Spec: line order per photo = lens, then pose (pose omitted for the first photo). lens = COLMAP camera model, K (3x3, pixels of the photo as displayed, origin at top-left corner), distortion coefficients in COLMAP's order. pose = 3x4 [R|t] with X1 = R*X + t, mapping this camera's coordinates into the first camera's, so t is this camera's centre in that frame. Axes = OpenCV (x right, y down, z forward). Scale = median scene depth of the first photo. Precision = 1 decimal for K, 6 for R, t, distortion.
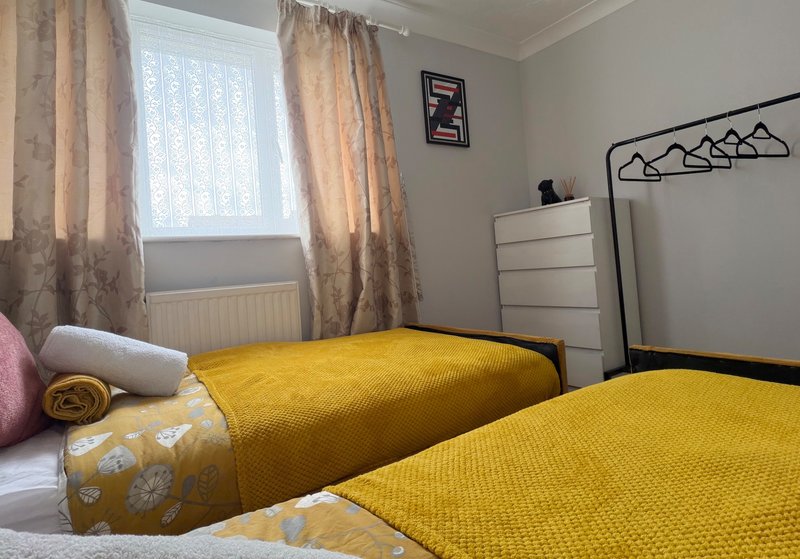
lens RADIAL K [[419.8, 0, 400.0], [0, 419.8, 279.5], [0, 0, 1]] dist [-0.001631, -0.000080]
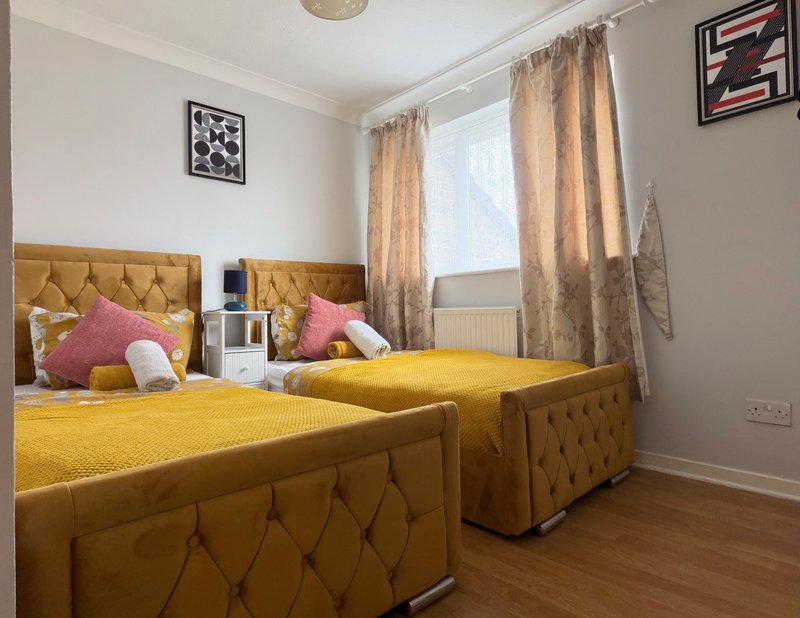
lens RADIAL K [[470.4, 0, 400.0], [0, 470.4, 309.0], [0, 0, 1]] dist [0.000045, 0.000619]
pose [[0.186242, 0.084552, -0.978859, 0.783367], [-0.007811, 0.996386, 0.084580, -0.076996], [0.982473, -0.008106, 0.186230, 0.345174]]
